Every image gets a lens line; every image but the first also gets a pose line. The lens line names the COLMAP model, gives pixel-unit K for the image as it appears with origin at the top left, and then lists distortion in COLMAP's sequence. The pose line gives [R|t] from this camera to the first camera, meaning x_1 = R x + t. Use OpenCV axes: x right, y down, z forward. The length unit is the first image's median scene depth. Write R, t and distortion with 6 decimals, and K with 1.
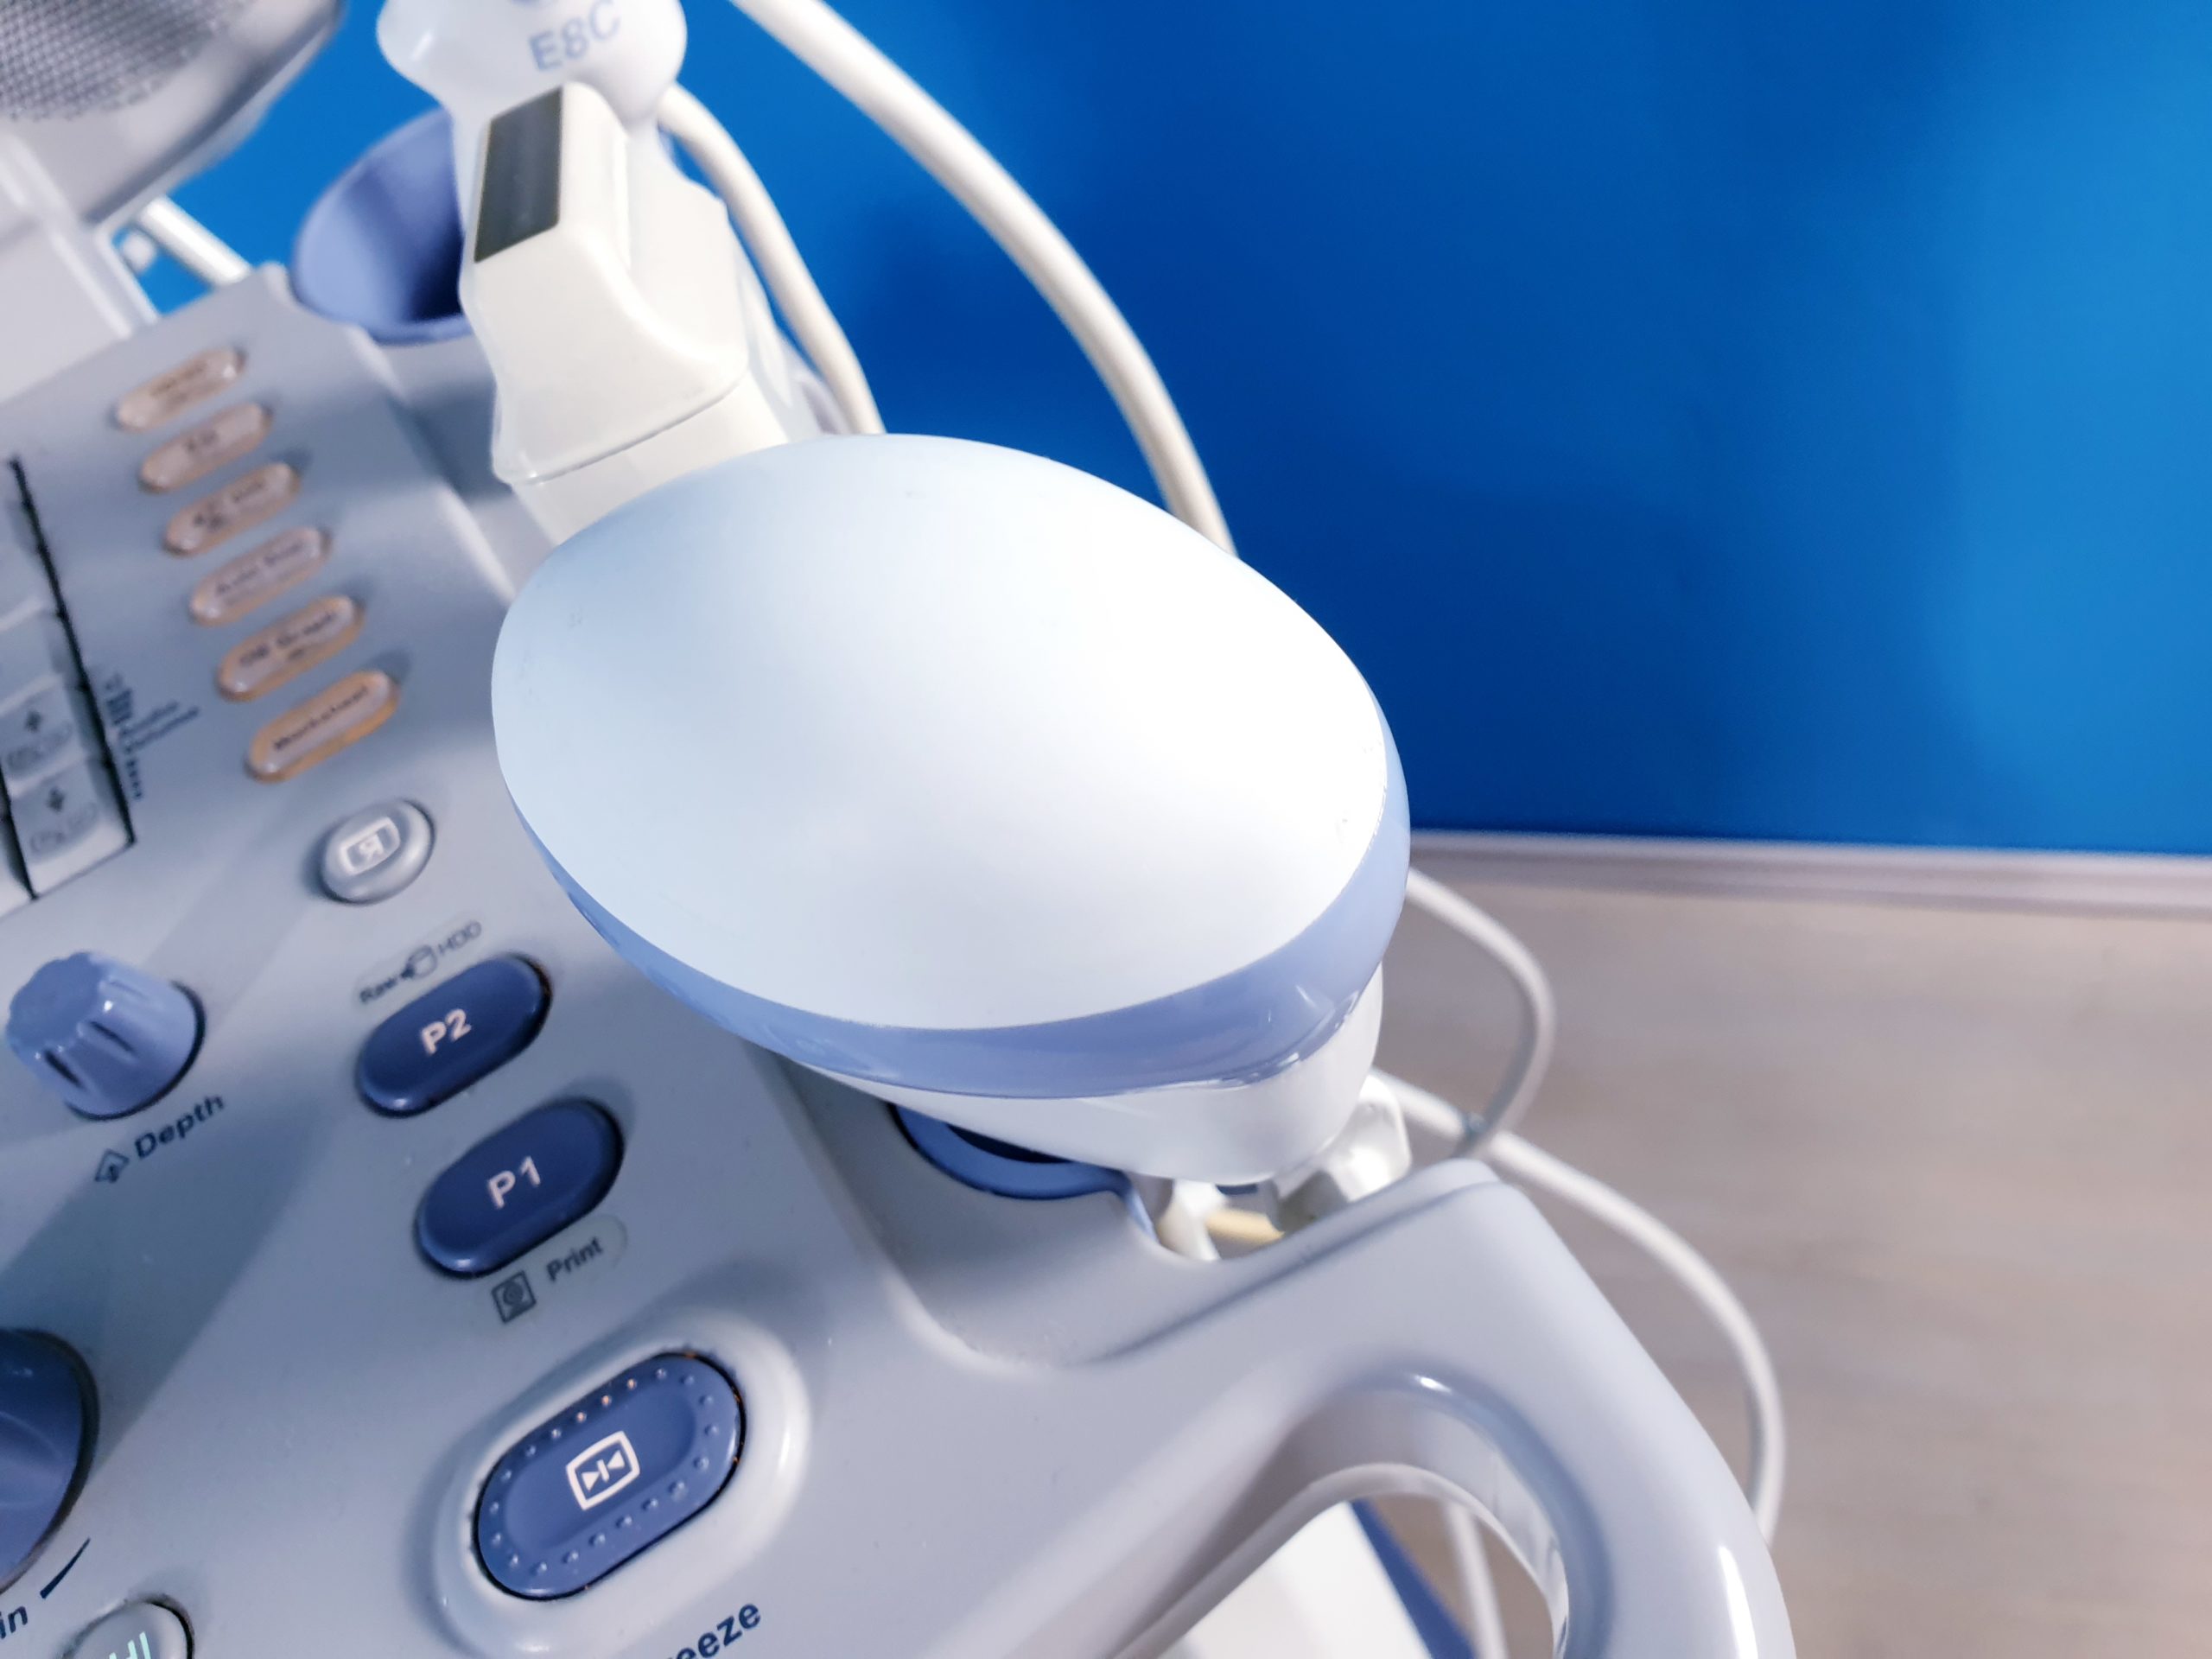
lens RADIAL K [[1809.6, 0, 1106.0], [0, 1809.6, 829.5], [0, 0, 1]] dist [-0.000217, -0.002459]
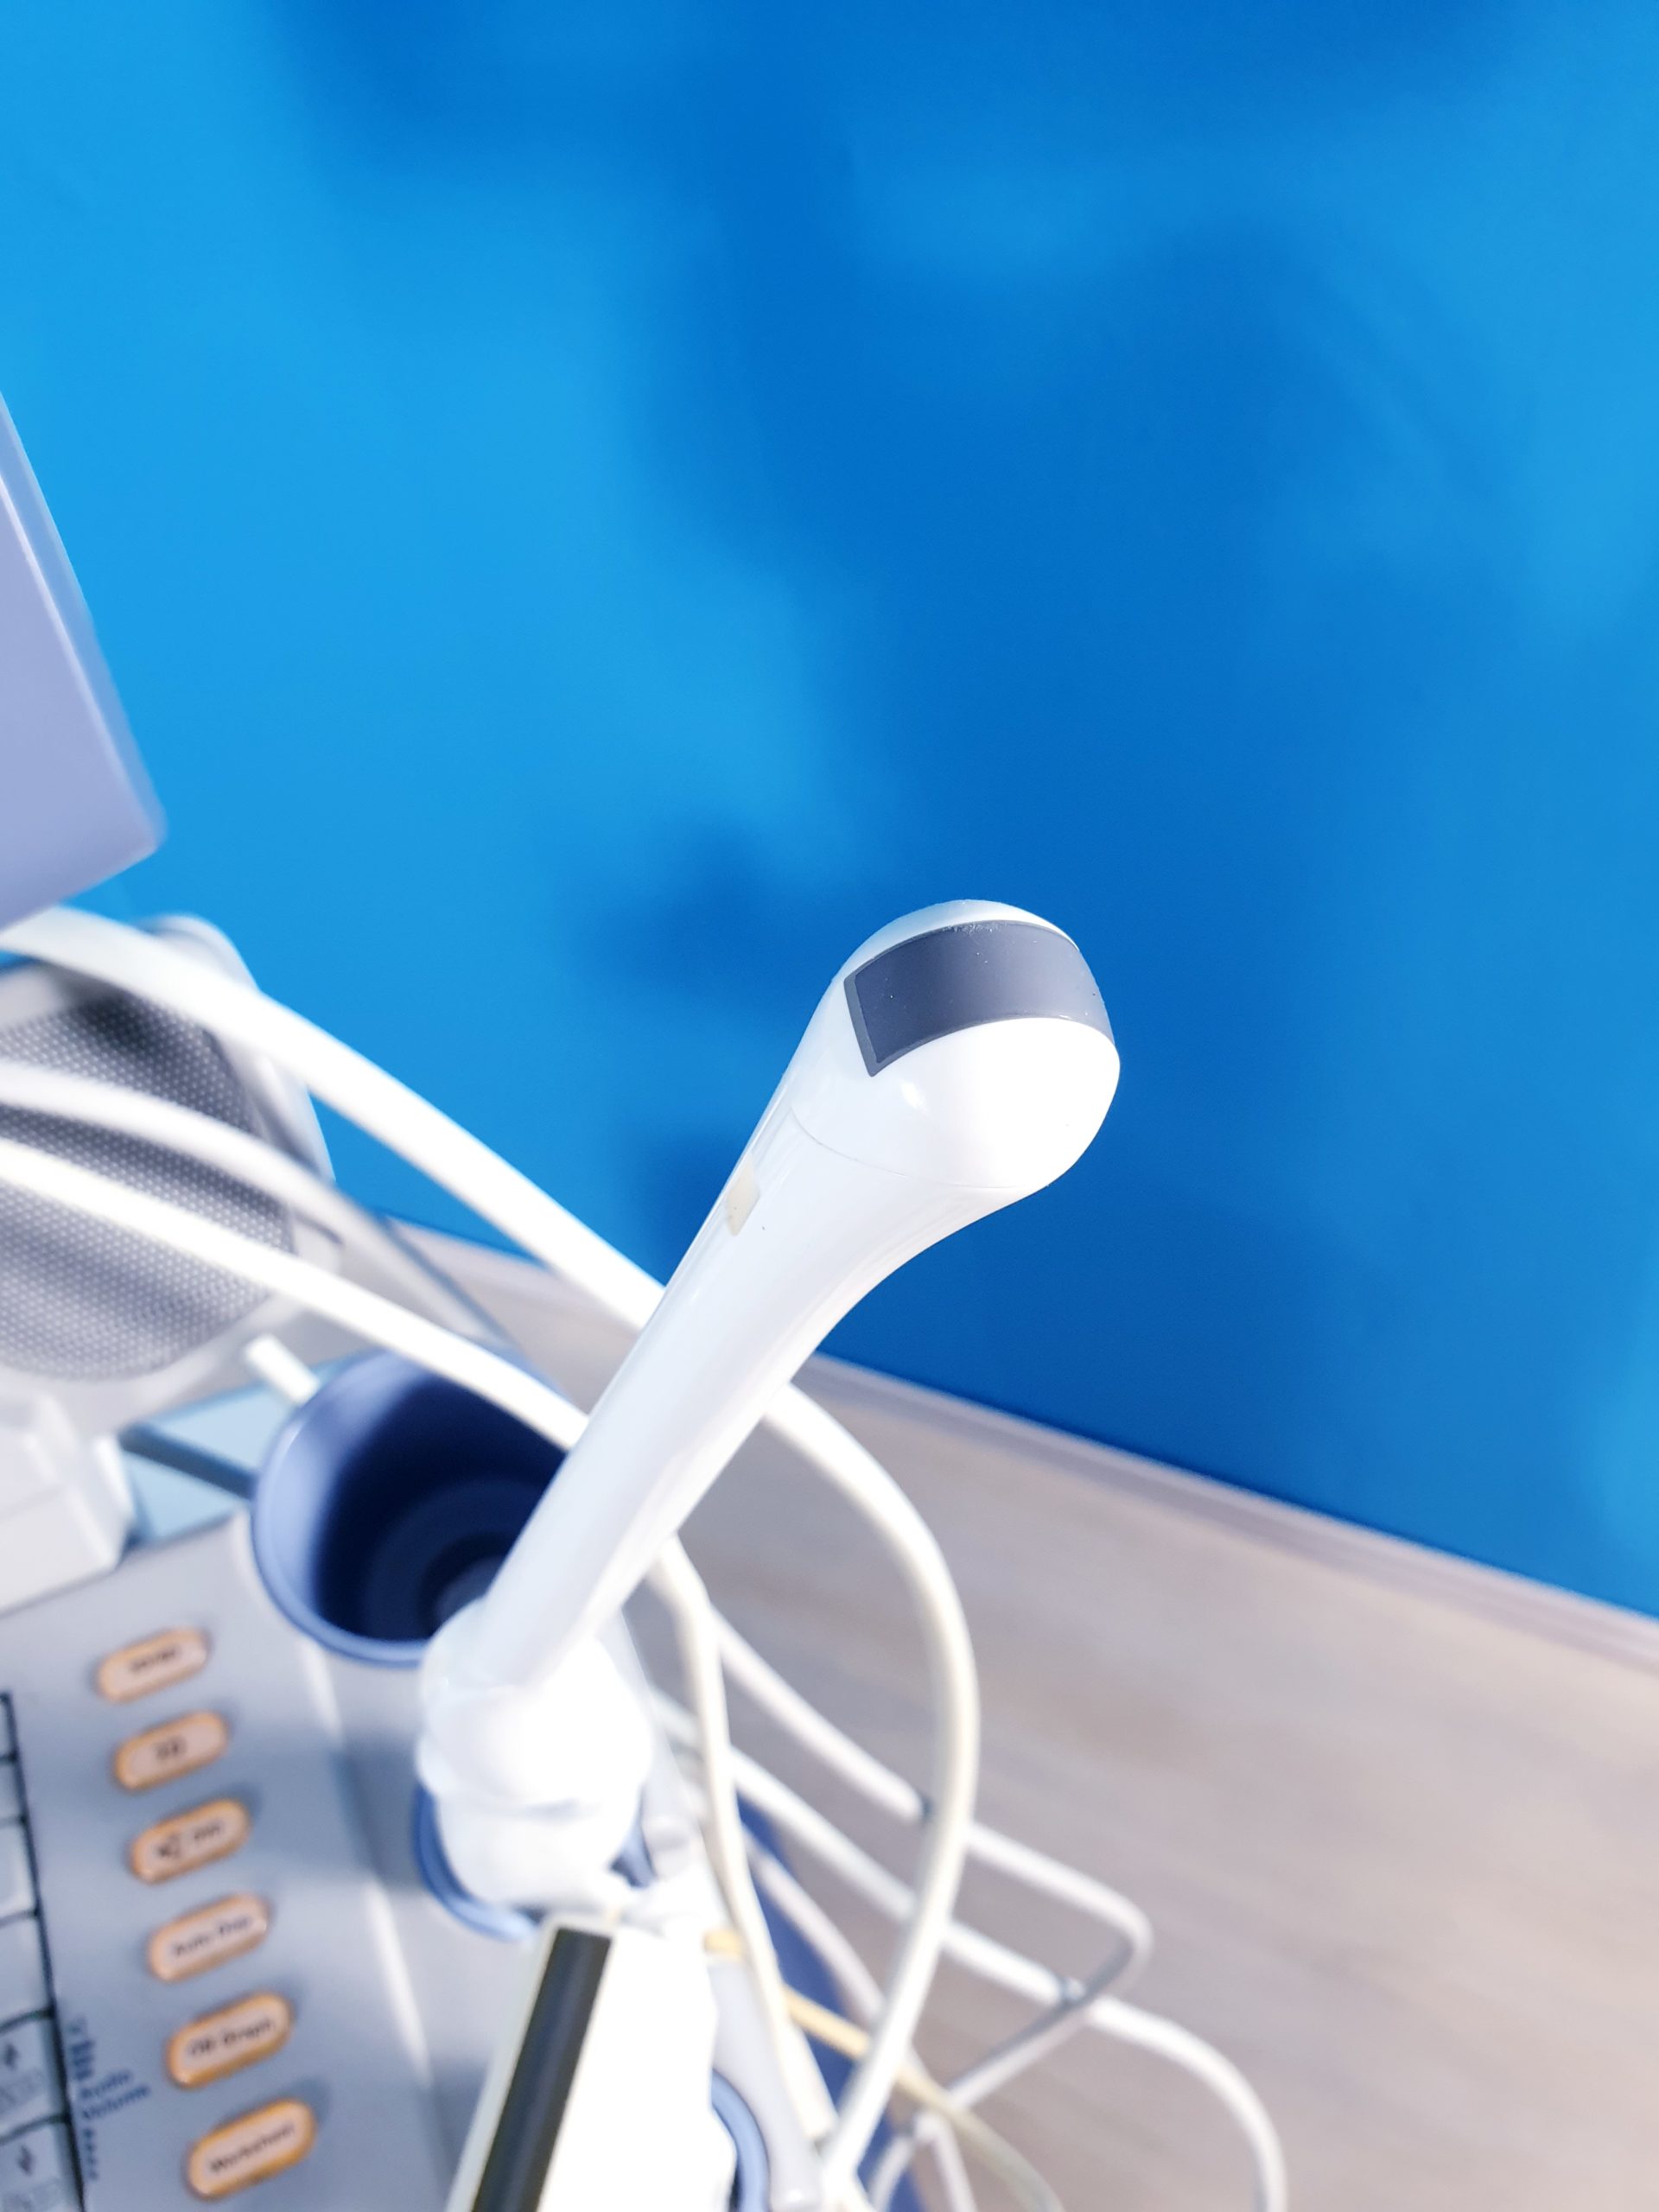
lens RADIAL K [[1855.2, 0, 829.5], [0, 1855.2, 1106.0], [0, 0, 1]] dist [0.002186, 0.002377]
pose [[0.978354, 0.202186, 0.044097, -0.237676], [-0.202682, 0.979219, 0.007035, -0.828928], [-0.041758, -0.015821, 0.999002, -0.280636]]
